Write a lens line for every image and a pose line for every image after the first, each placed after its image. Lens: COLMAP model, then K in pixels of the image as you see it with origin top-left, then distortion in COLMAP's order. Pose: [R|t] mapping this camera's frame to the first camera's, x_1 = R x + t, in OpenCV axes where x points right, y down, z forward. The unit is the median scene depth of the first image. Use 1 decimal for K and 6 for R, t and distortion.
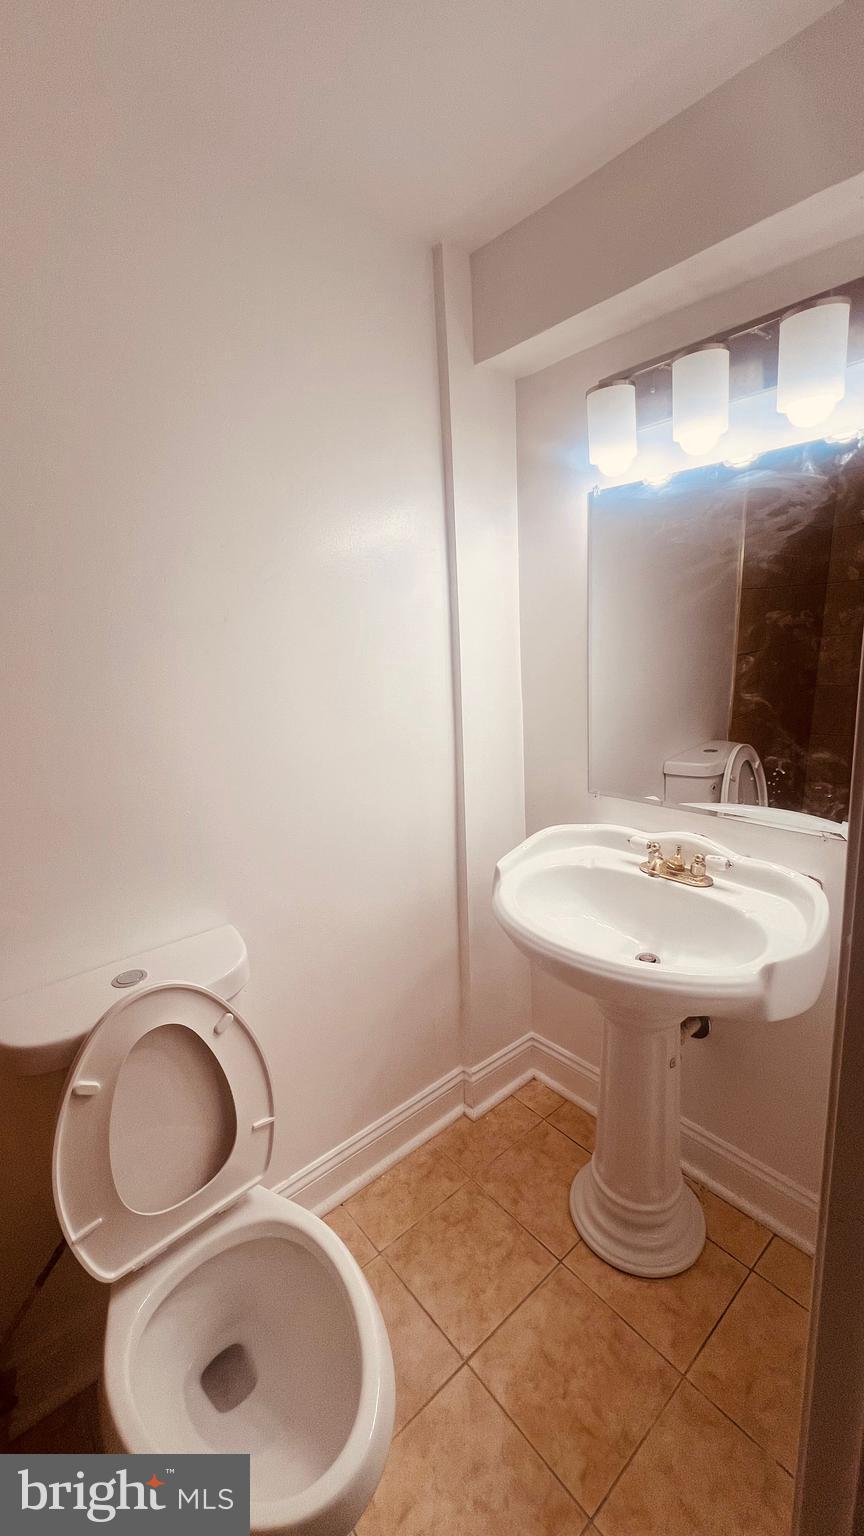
lens RADIAL K [[617.4, 0, 432.0], [0, 617.4, 768.0], [0, 0, 1]] dist [-0.000778, 0.000576]
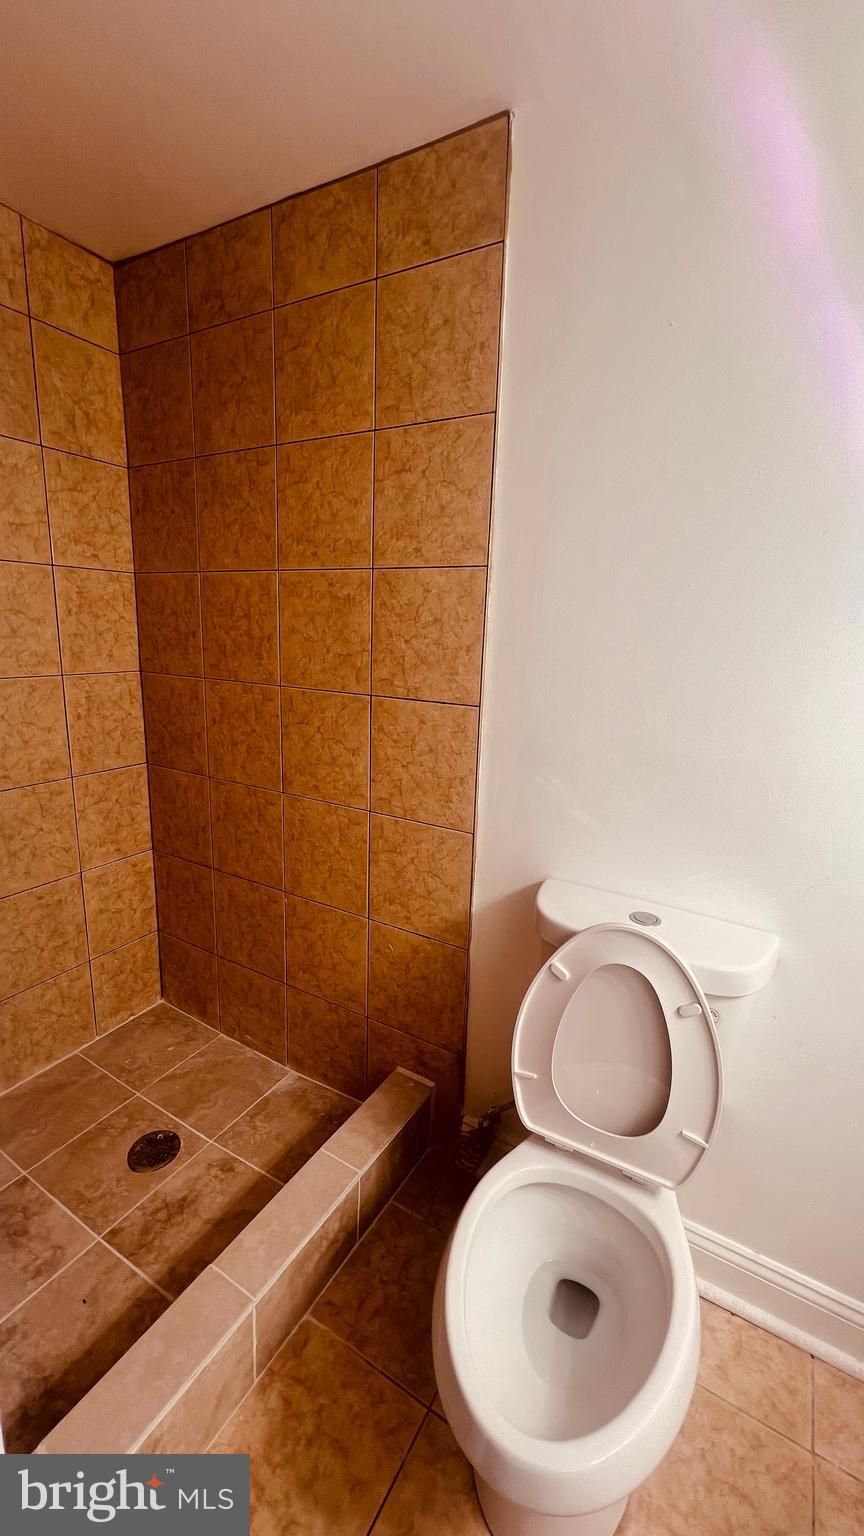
lens RADIAL K [[617.4, 0, 432.0], [0, 617.4, 768.0], [0, 0, 1]] dist [-0.000778, 0.000576]
pose [[0.316918, 0.270696, -0.909003, 0.293438], [-0.251763, 0.948034, 0.194544, -0.017833], [0.914428, 0.167199, 0.368600, 0.241232]]
